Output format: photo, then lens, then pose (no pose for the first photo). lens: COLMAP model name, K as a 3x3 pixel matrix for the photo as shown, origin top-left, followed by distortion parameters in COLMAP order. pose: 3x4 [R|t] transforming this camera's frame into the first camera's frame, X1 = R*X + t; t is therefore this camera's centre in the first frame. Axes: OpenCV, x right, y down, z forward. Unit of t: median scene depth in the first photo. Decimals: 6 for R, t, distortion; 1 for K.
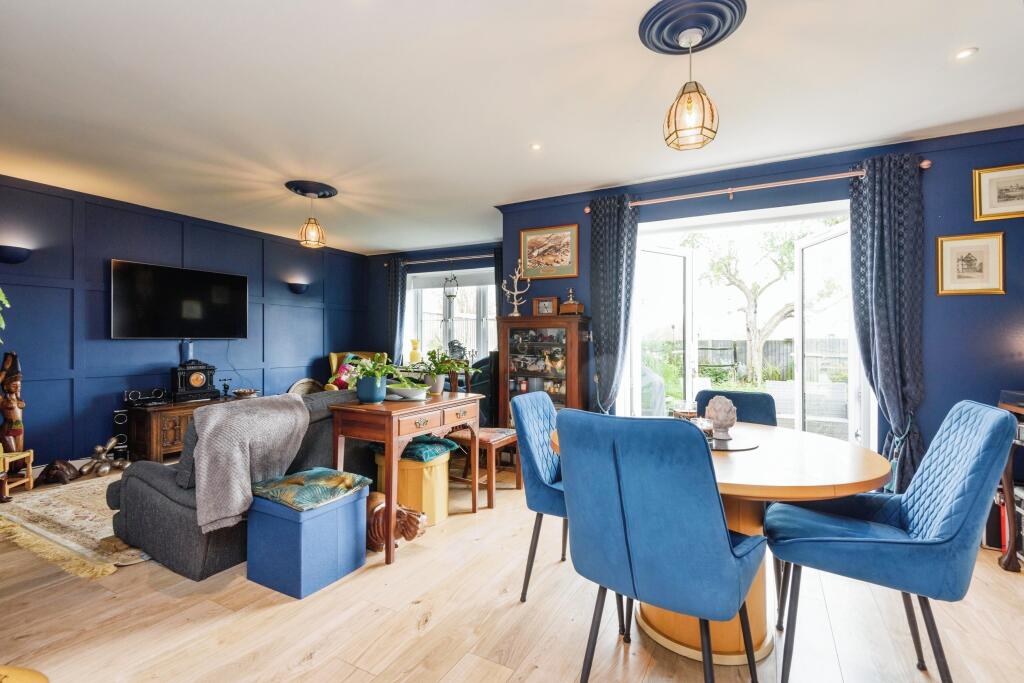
lens RADIAL K [[459.5, 0, 518.7], [0, 459.5, 338.9], [0, 0, 1]] dist [-0.001296, -0.000401]
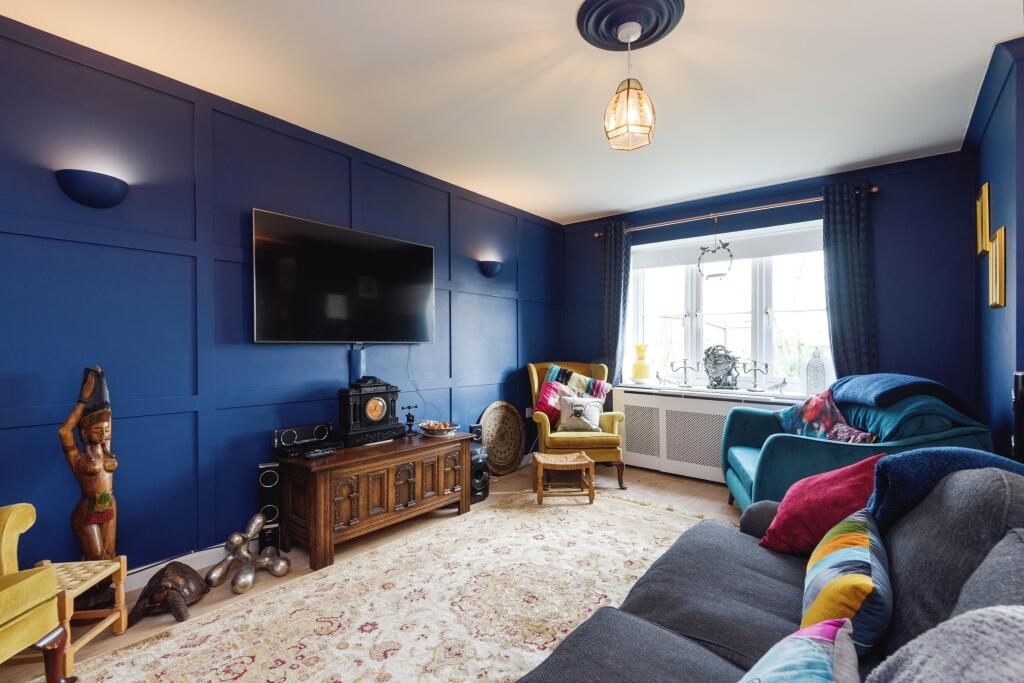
lens RADIAL K [[462.9, 0, 511.2], [0, 462.9, 351.0], [0, 0, 1]] dist [0.049433, -0.027915]
pose [[0.978562, 0.003234, -0.205926, -0.387818], [-0.000086, 0.999883, 0.015296, 0.001348], [0.205951, -0.014951, 0.978448, 0.421425]]
